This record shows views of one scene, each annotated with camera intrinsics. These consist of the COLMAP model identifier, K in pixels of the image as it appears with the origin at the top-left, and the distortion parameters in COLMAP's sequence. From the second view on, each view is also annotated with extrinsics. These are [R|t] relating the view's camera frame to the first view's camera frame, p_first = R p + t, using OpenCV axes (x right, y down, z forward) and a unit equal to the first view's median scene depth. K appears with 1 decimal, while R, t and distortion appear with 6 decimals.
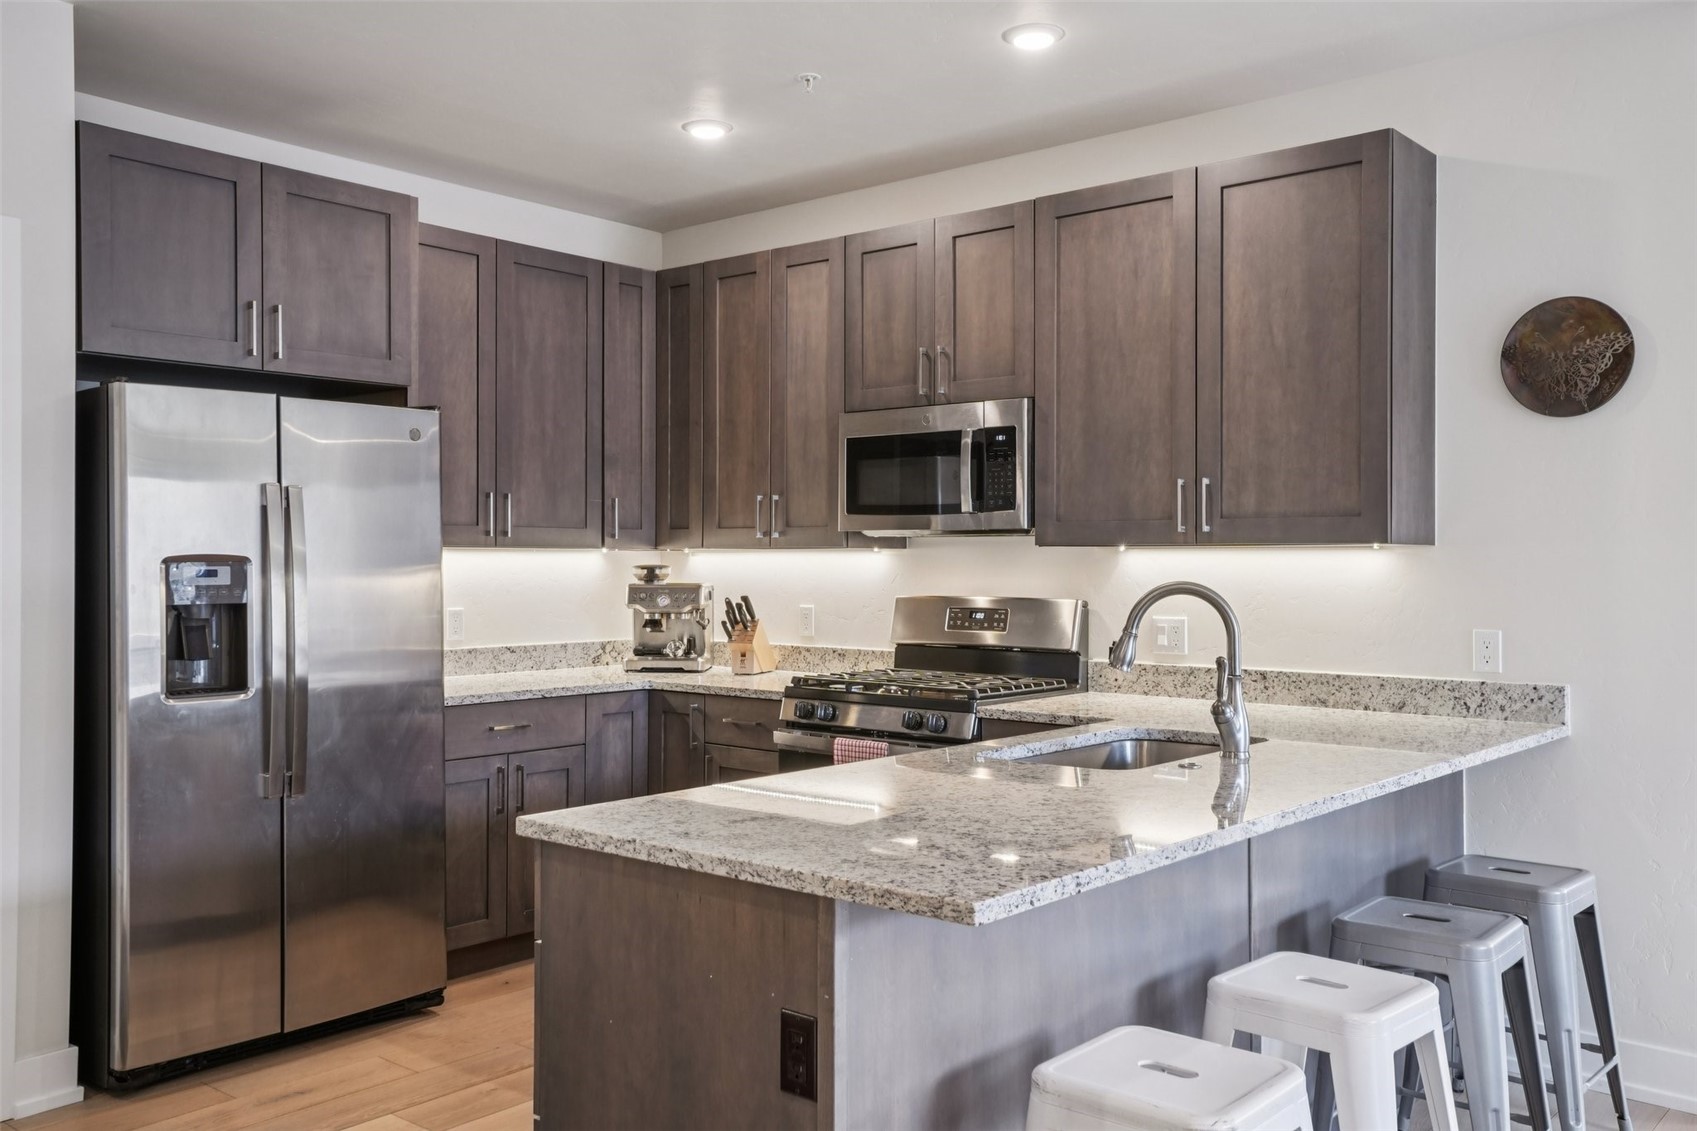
lens RADIAL K [[1431.1, 0, 837.4], [0, 1431.1, 549.6], [0, 0, 1]] dist [0.030002, 0.046084]
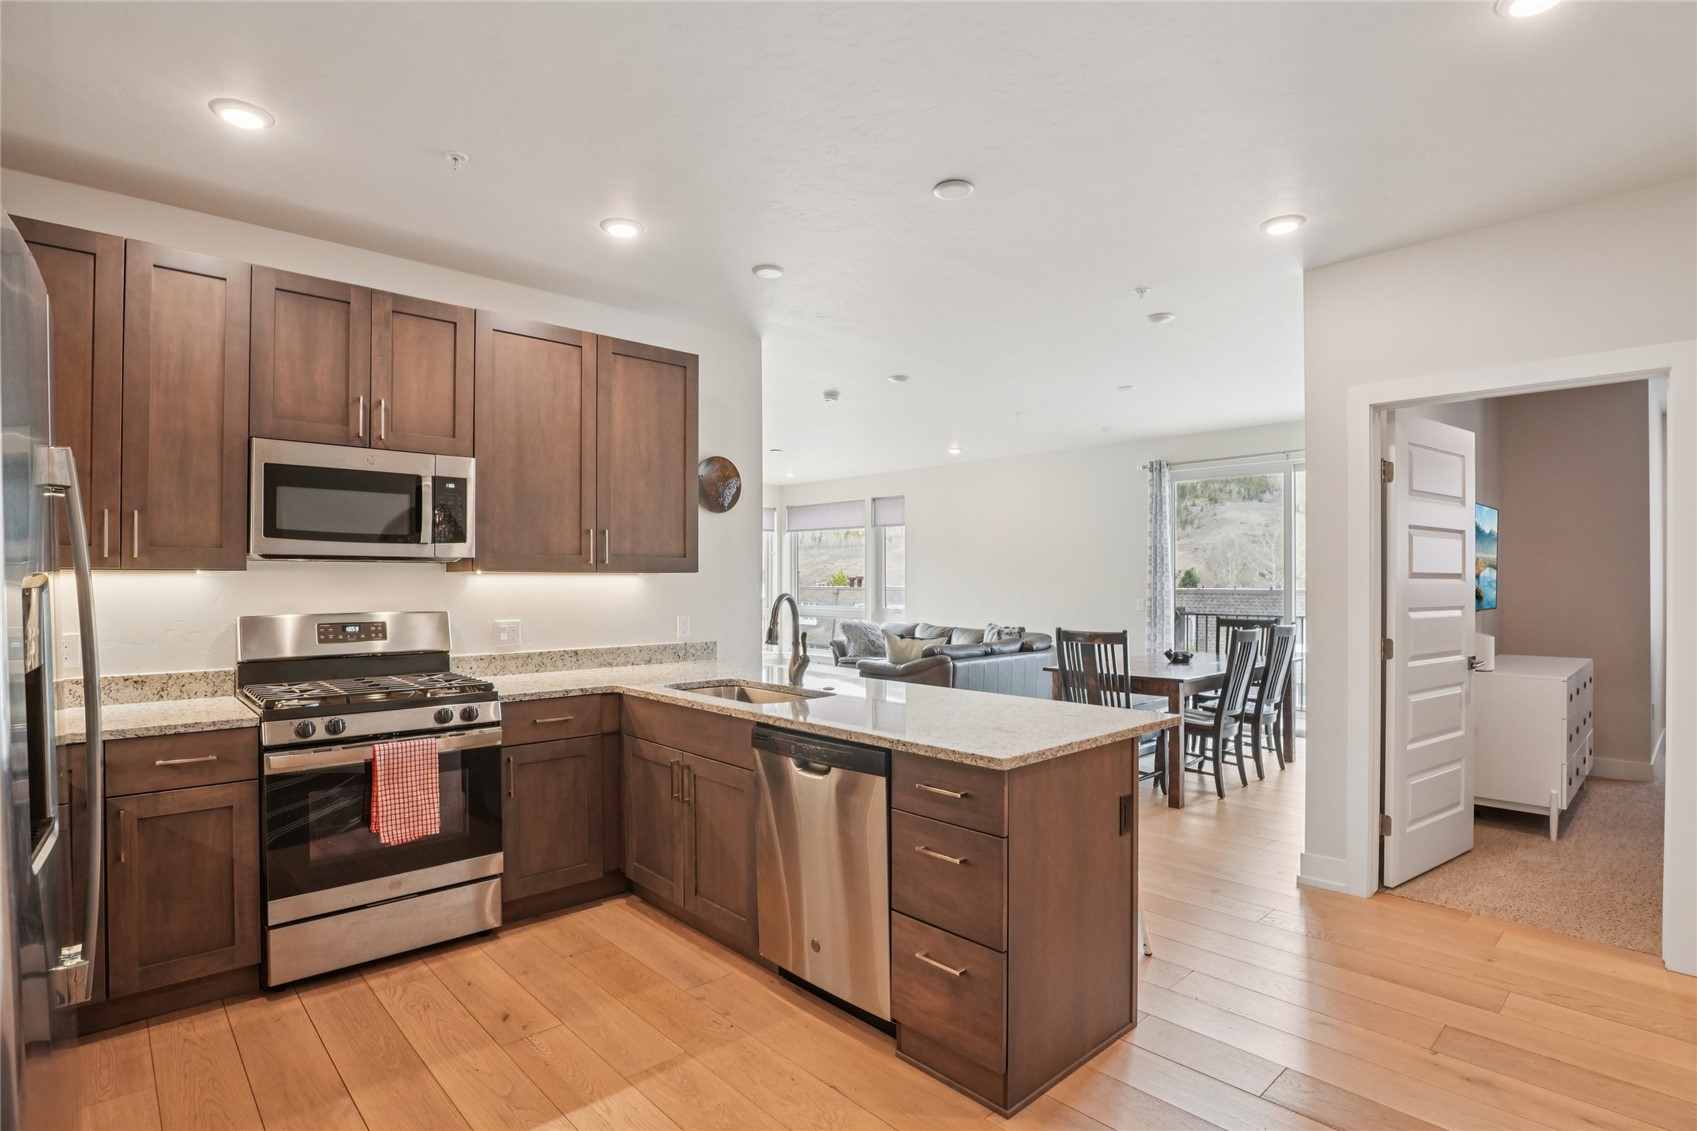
lens RADIAL K [[833.5, 0, 851.3], [0, 833.5, 573.3], [0, 0, 1]] dist [-0.041287, 0.009316]
pose [[0.117068, 0.007851, 0.993093, -0.640229], [-0.005952, 0.999956, -0.007203, 0.003400], [-0.993106, -0.005067, 0.117110, 0.627590]]
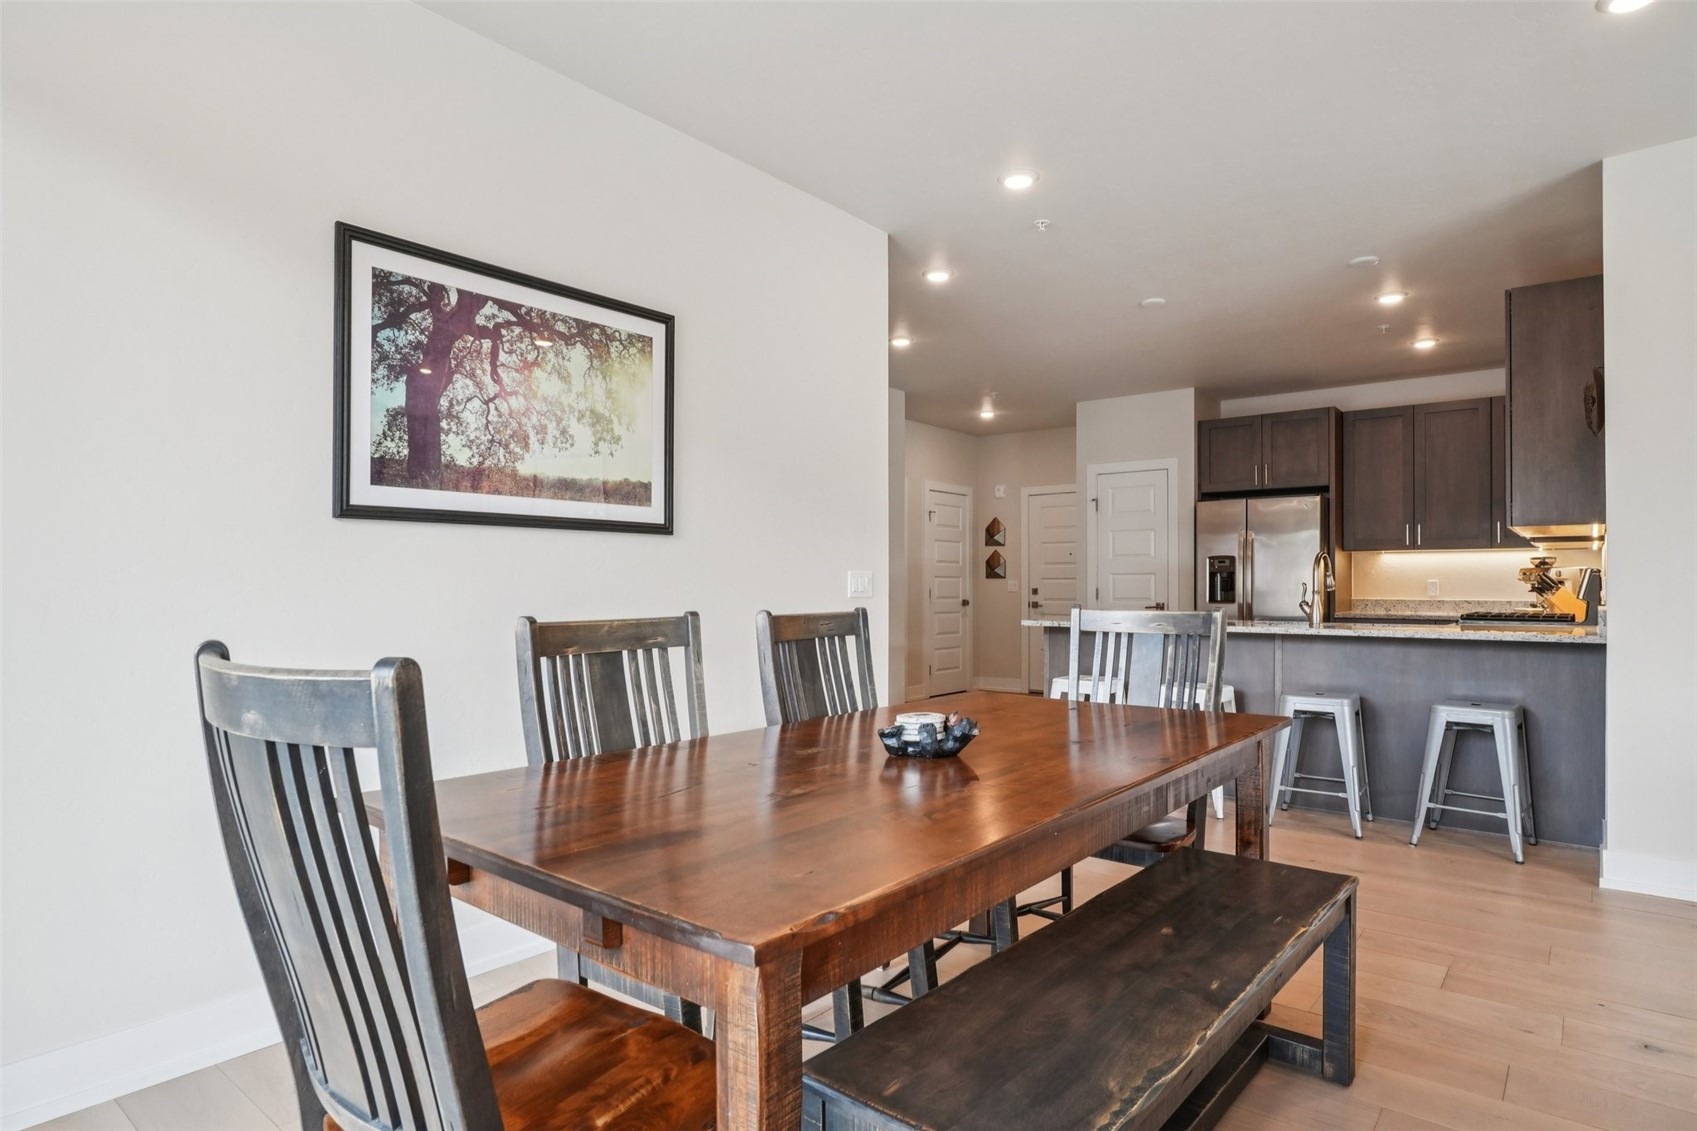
lens RADIAL K [[923.5, 0, 823.9], [0, 923.5, 566.6], [0, 0, 1]] dist [-0.028345, 0.000404]
pose [[-0.001916, -0.020705, -0.999784, 1.382062], [0.003024, 0.999781, -0.020710, 0.059065], [0.999994, -0.003063, -0.001853, 0.165079]]
